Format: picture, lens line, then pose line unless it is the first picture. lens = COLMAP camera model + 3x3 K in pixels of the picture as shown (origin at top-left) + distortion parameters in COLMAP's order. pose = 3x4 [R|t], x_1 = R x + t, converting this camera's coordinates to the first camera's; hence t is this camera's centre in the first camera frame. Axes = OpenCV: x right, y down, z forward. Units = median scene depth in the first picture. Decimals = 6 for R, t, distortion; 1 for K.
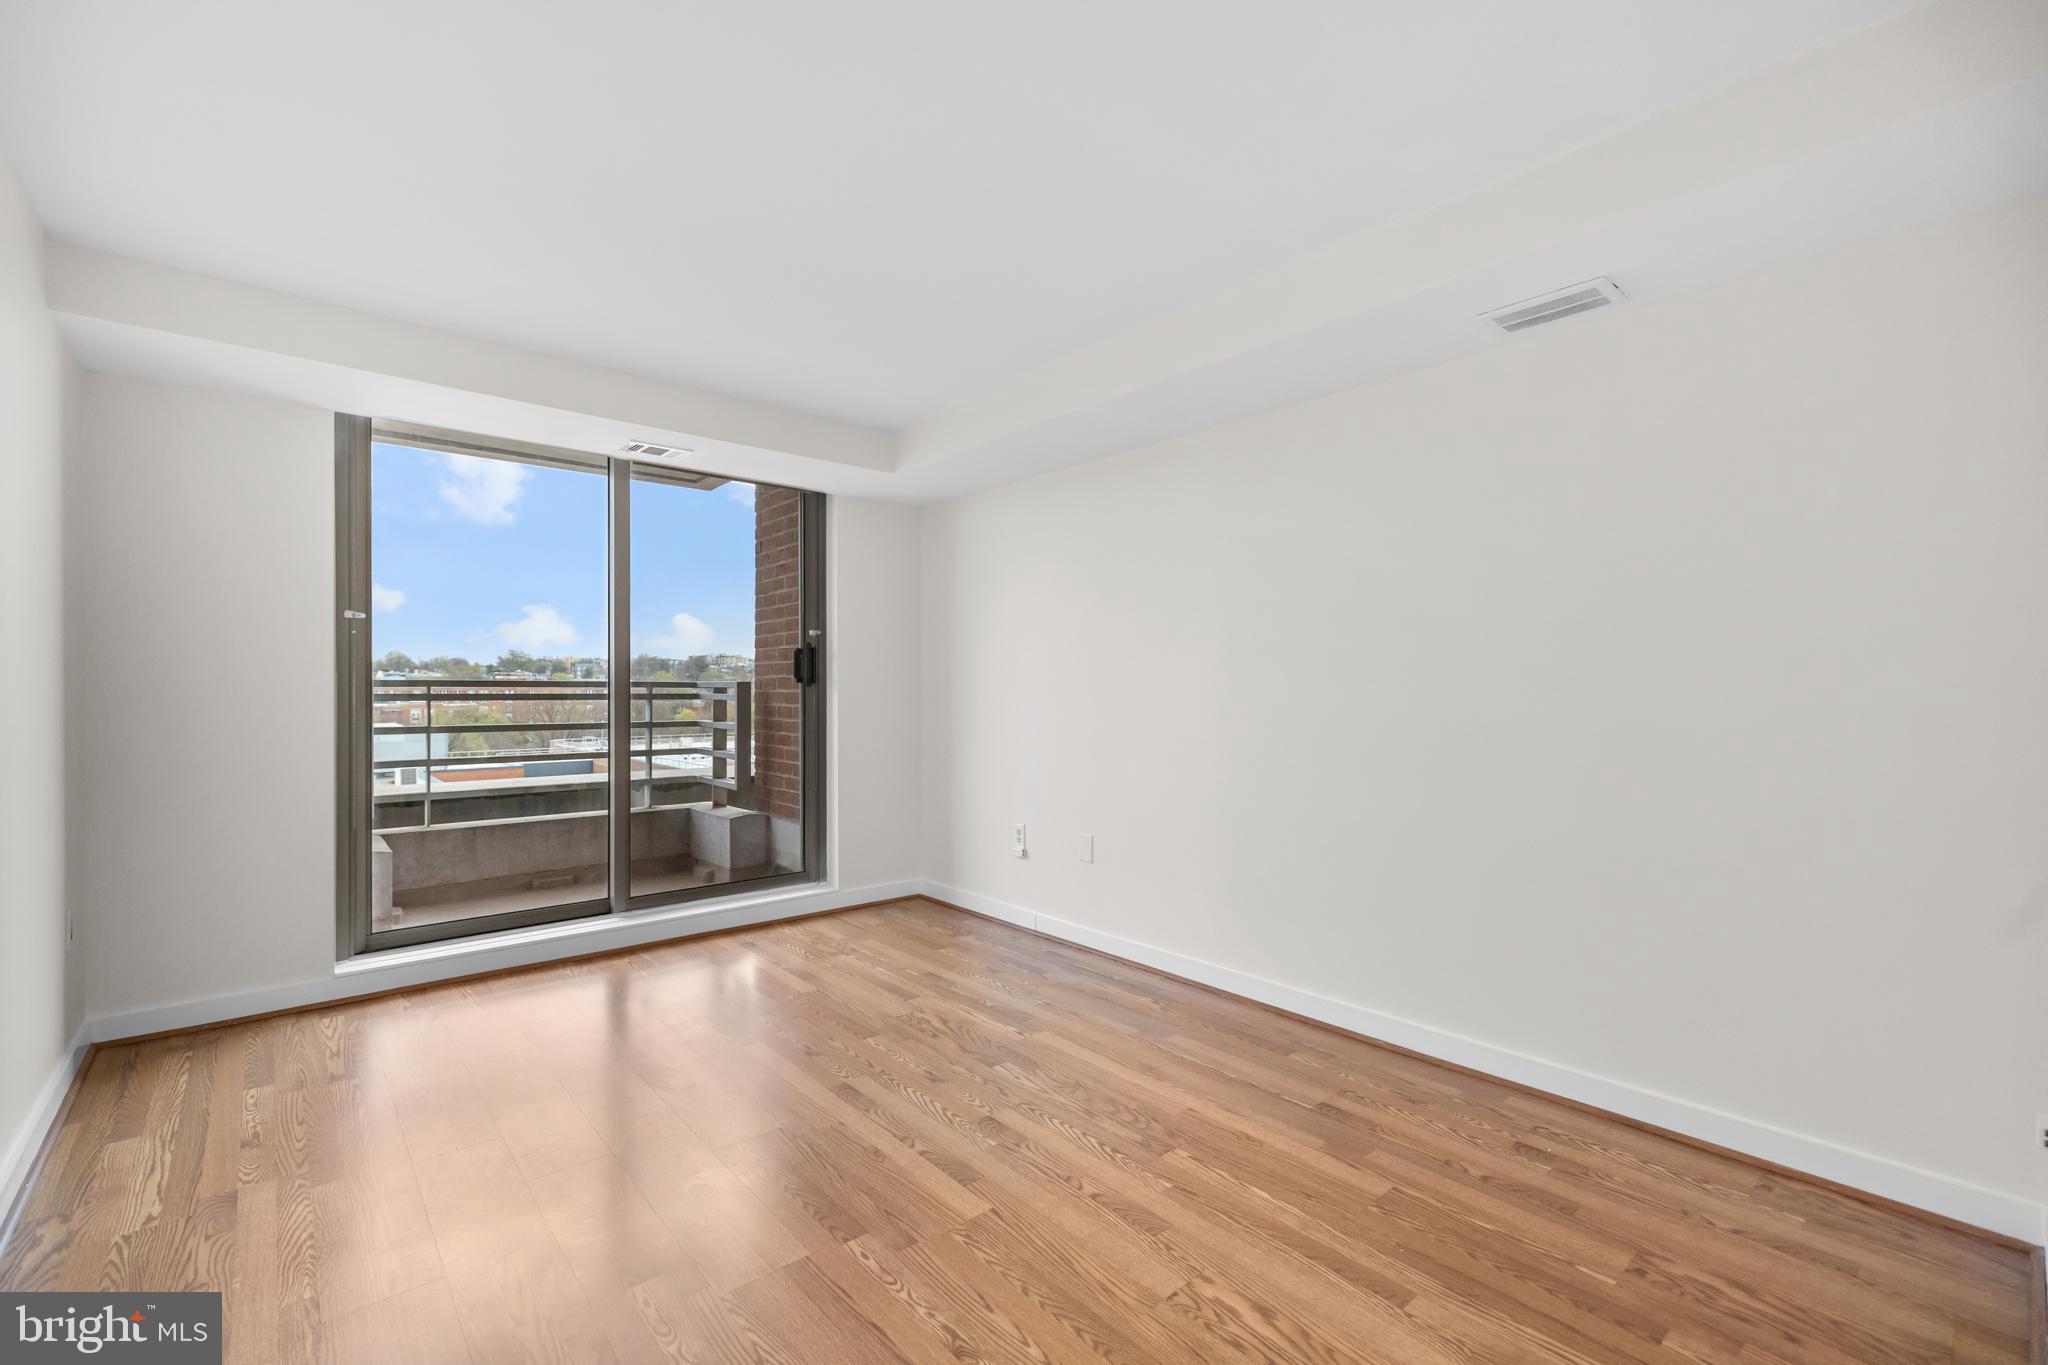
lens RADIAL K [[858.8, 0, 1016.4], [0, 858.8, 689.2], [0, 0, 1]] dist [0.001857, 0.000131]
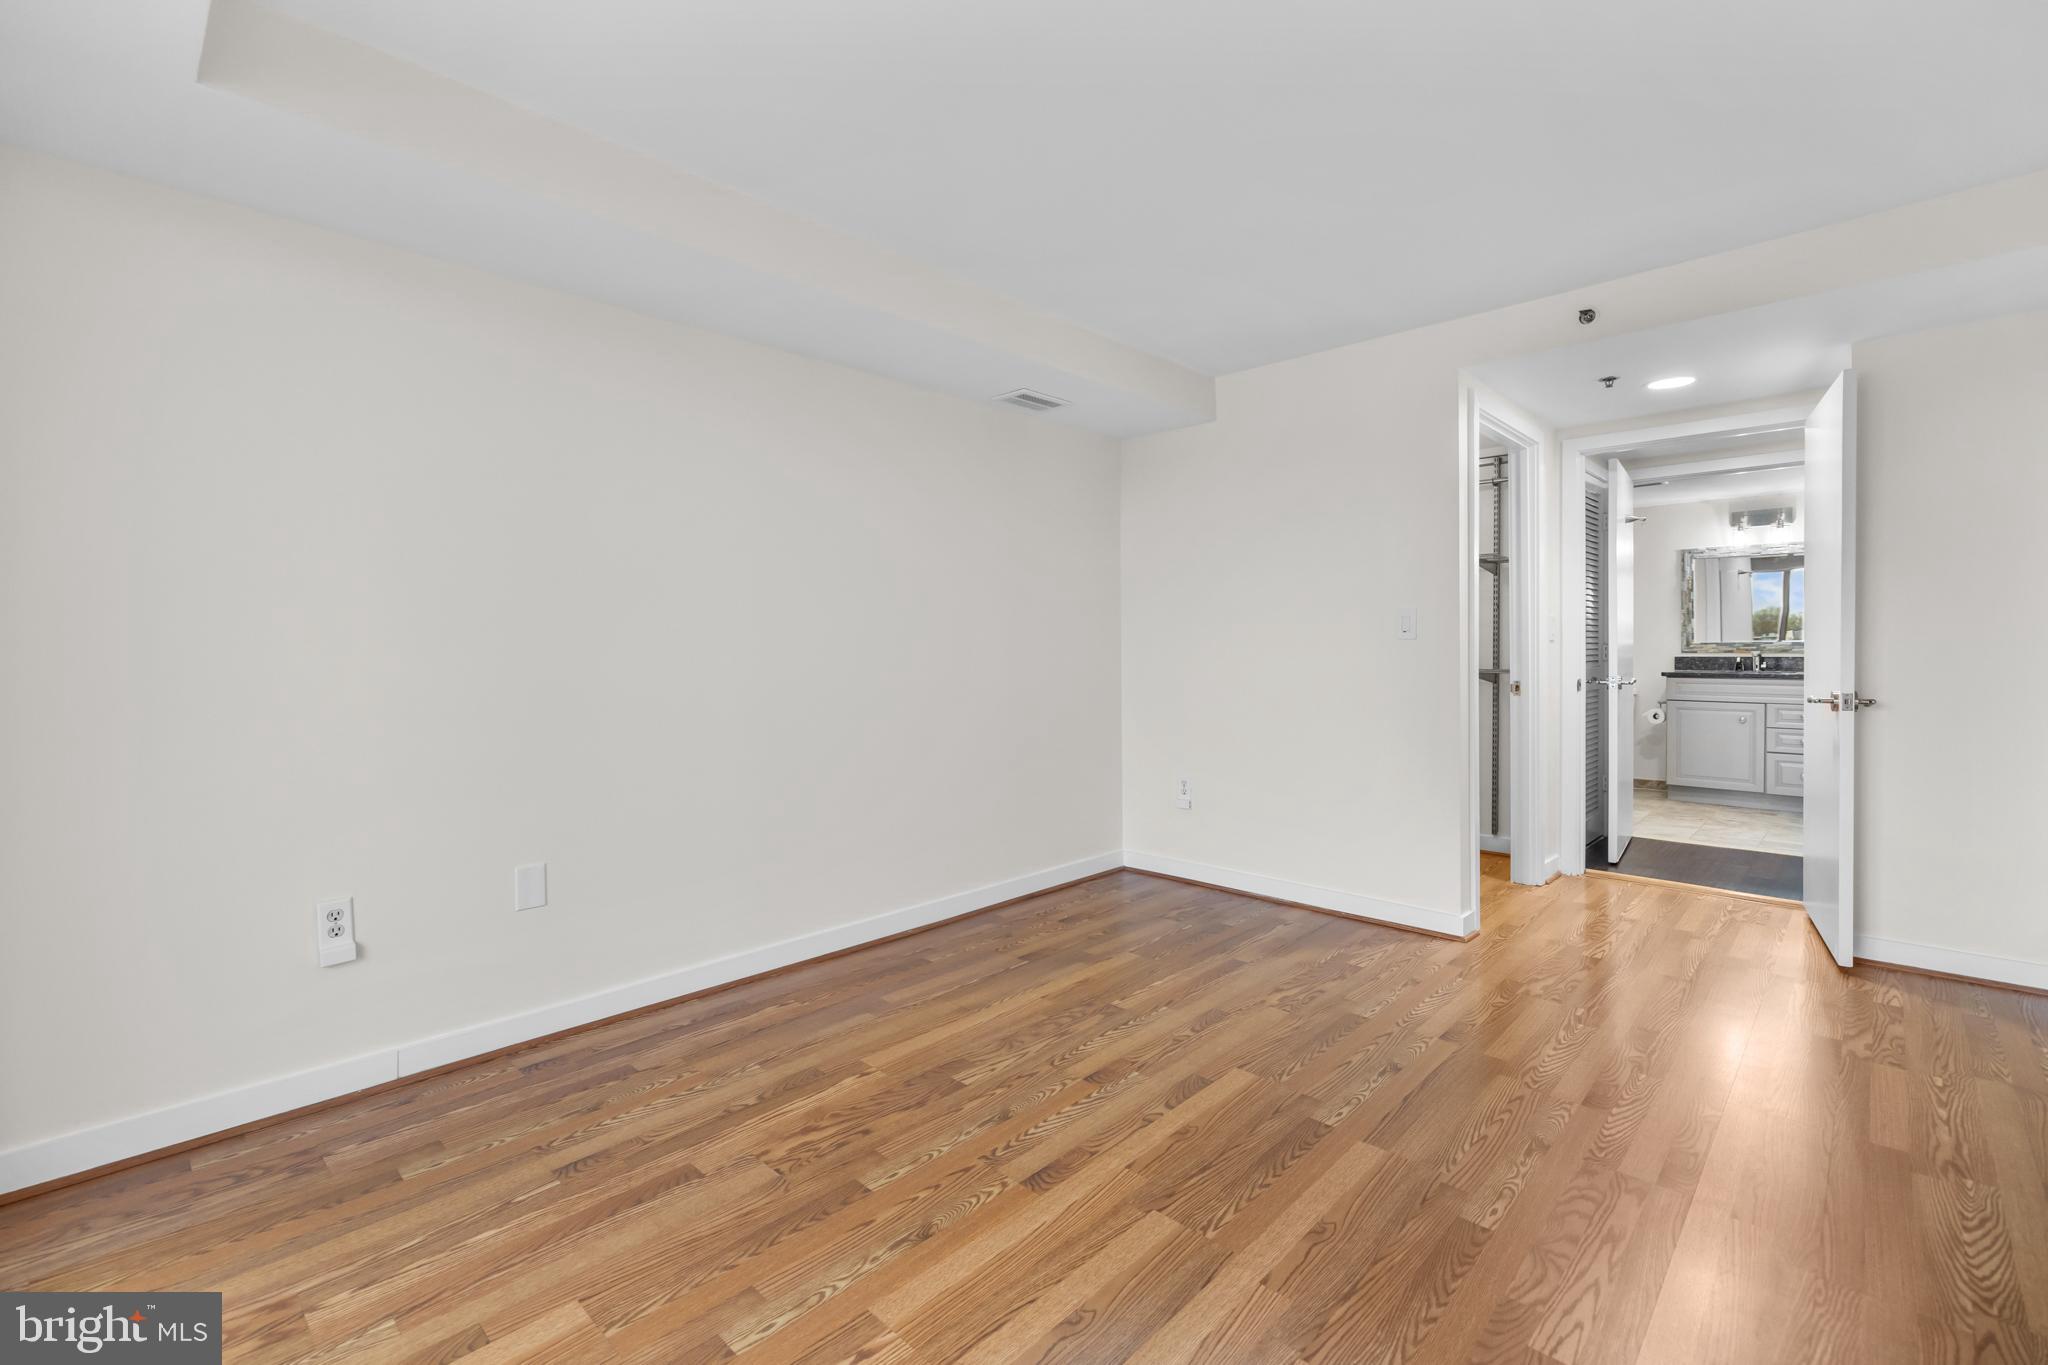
lens RADIAL K [[885.9, 0, 1018.8], [0, 885.9, 668.5], [0, 0, 1]] dist [0.000251, 0.000049]
pose [[-0.081423, -0.021348, 0.996451, -0.717357], [0.006630, 0.999737, 0.021960, 0.012823], [-0.996658, 0.008394, -0.081260, 0.824497]]
